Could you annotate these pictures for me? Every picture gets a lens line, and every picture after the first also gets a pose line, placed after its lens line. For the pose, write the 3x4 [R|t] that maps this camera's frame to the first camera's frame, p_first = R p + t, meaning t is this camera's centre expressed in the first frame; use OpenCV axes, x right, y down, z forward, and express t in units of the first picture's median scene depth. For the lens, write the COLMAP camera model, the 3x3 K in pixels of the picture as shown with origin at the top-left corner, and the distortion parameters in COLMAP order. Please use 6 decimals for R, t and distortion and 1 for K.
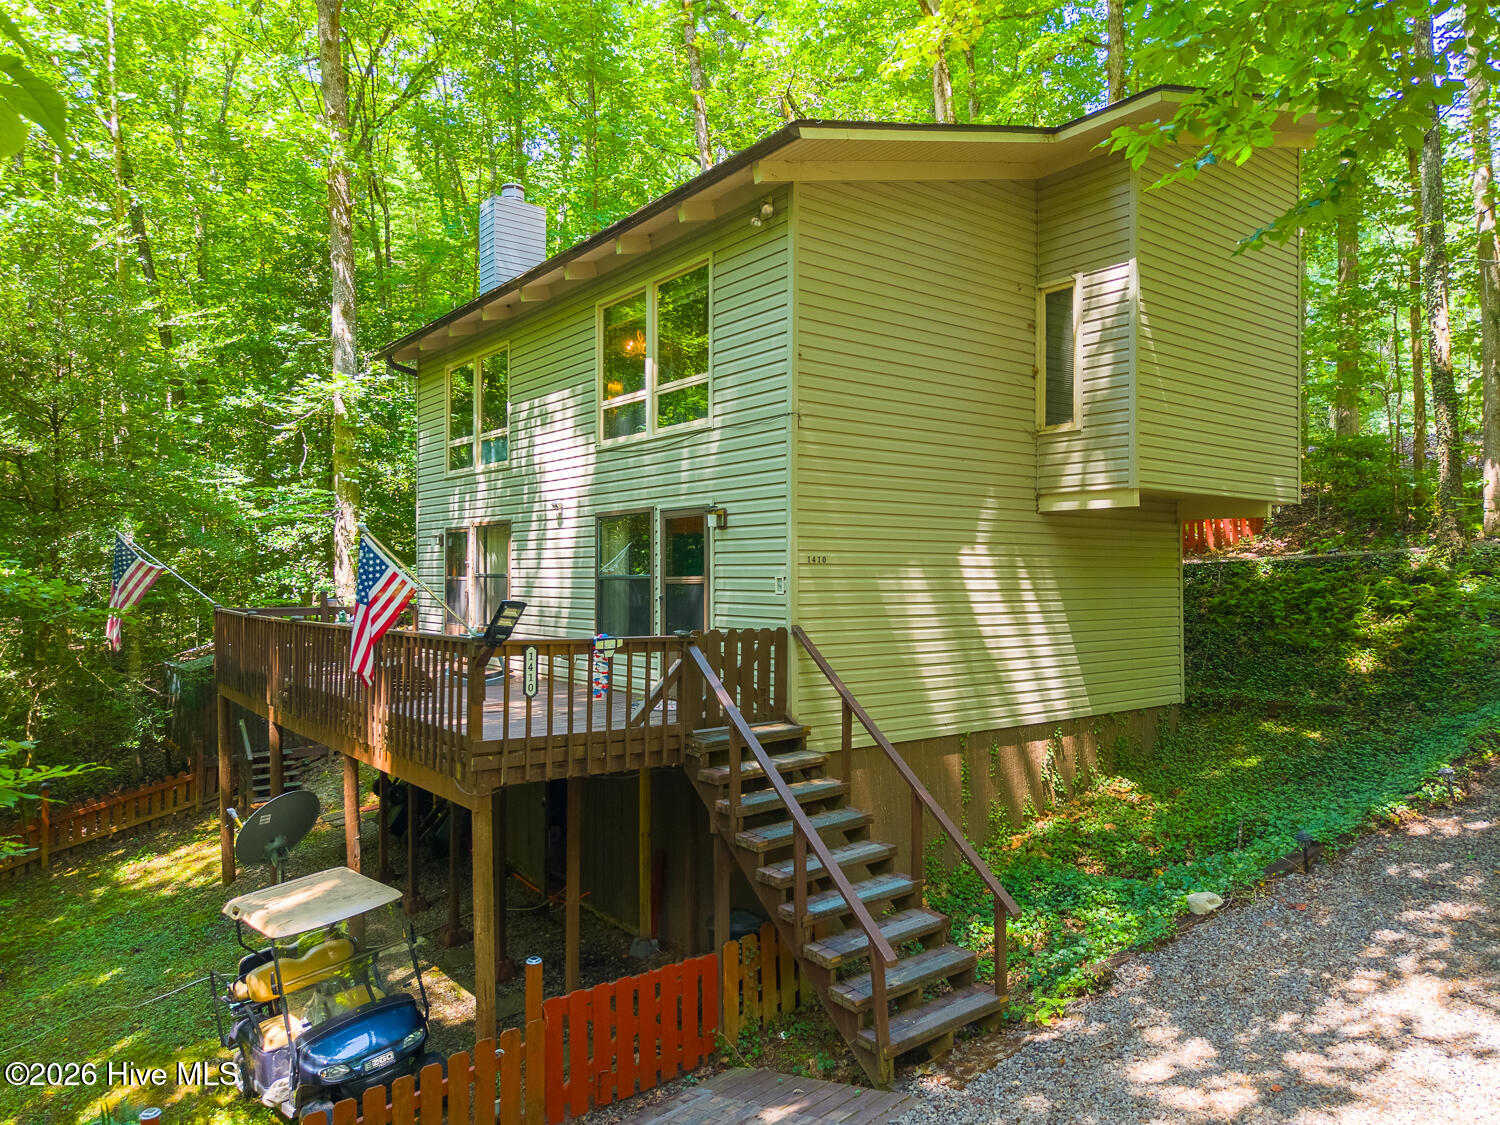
lens RADIAL K [[997.0, 0, 750.0], [0, 997.0, 562.5], [0, 0, 1]] dist [0.037948, -0.037068]
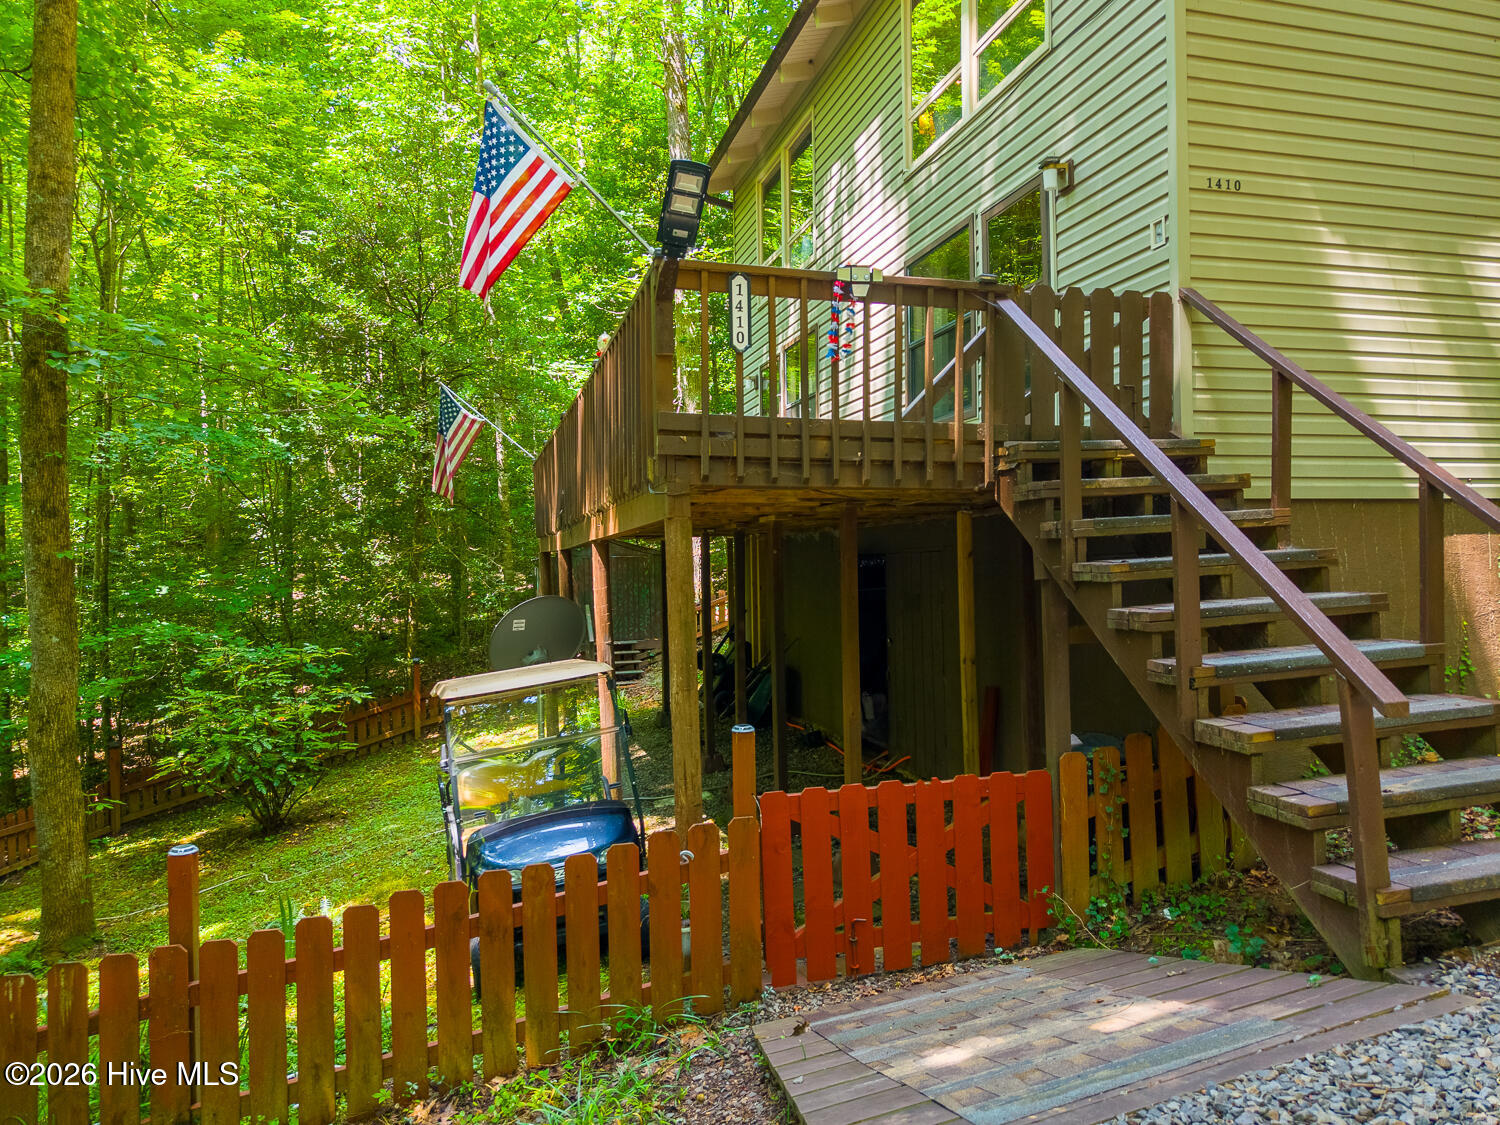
lens RADIAL K [[995.4, 0, 719.9], [0, 995.4, 564.3], [0, 0, 1]] dist [0.024967, -0.039524]
pose [[0.911889, -0.017840, -0.410050, 0.032810], [0.022719, 0.999717, 0.007028, 0.224821], [0.409808, -0.015724, 0.912036, 0.315460]]
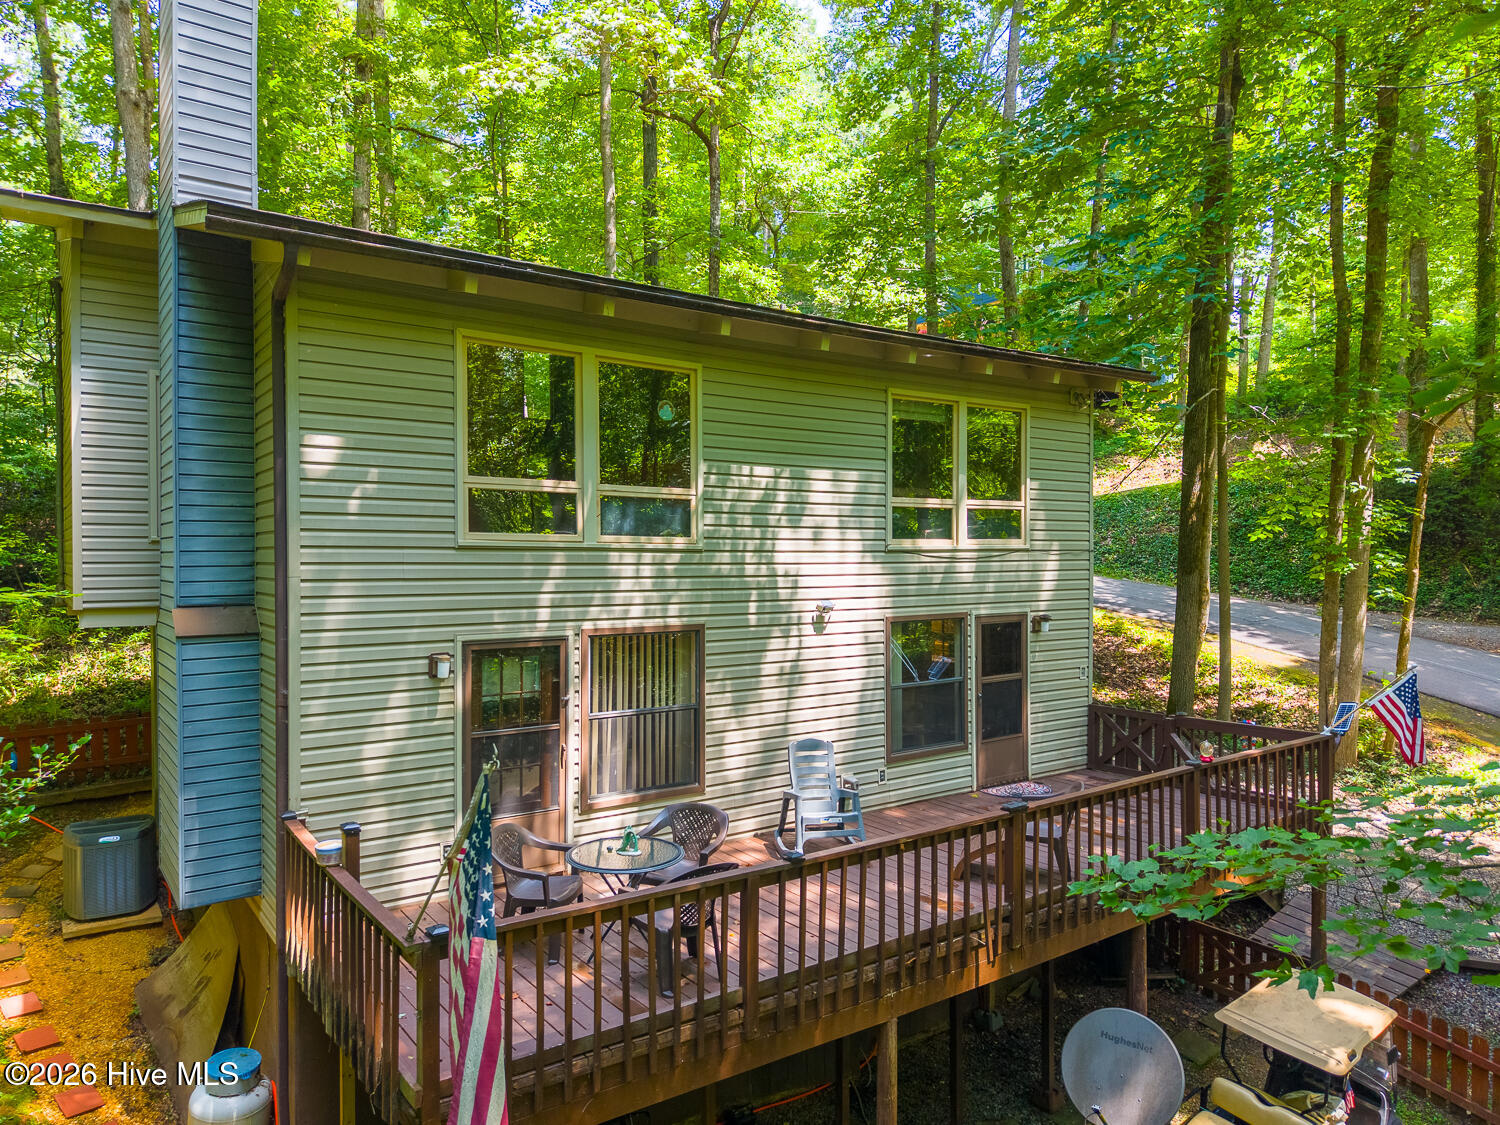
lens RADIAL K [[997.0, 0, 750.0], [0, 997.0, 562.5], [0, 0, 1]] dist [0.037948, -0.037068]
pose [[0.037377, 0.000309, 0.999301, -1.398496], [-0.002646, 0.999996, -0.000210, -0.130188], [-0.999298, -0.002636, 0.037378, 1.428915]]
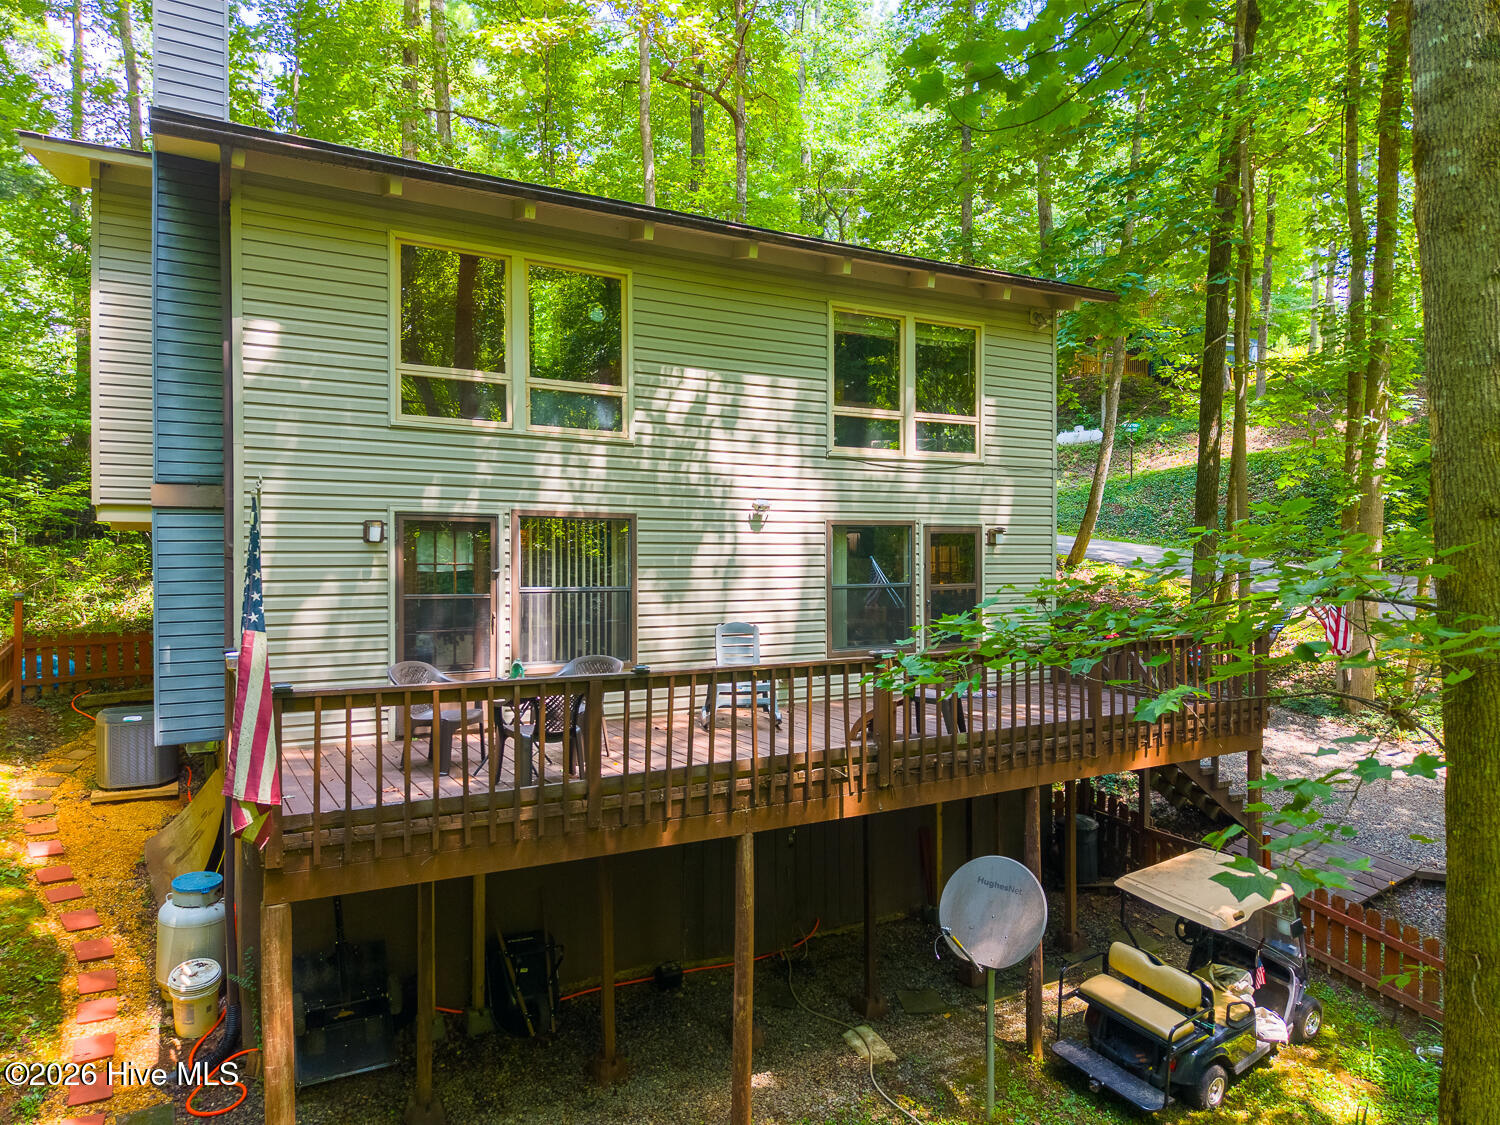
lens RADIAL K [[997.0, 0, 750.0], [0, 997.0, 562.5], [0, 0, 1]] dist [0.037948, -0.037068]
pose [[0.138674, 0.007155, 0.990312, -1.451144], [-0.001273, 0.999974, -0.007047, -0.002710], [-0.990337, -0.000283, 0.138680, 1.232614]]
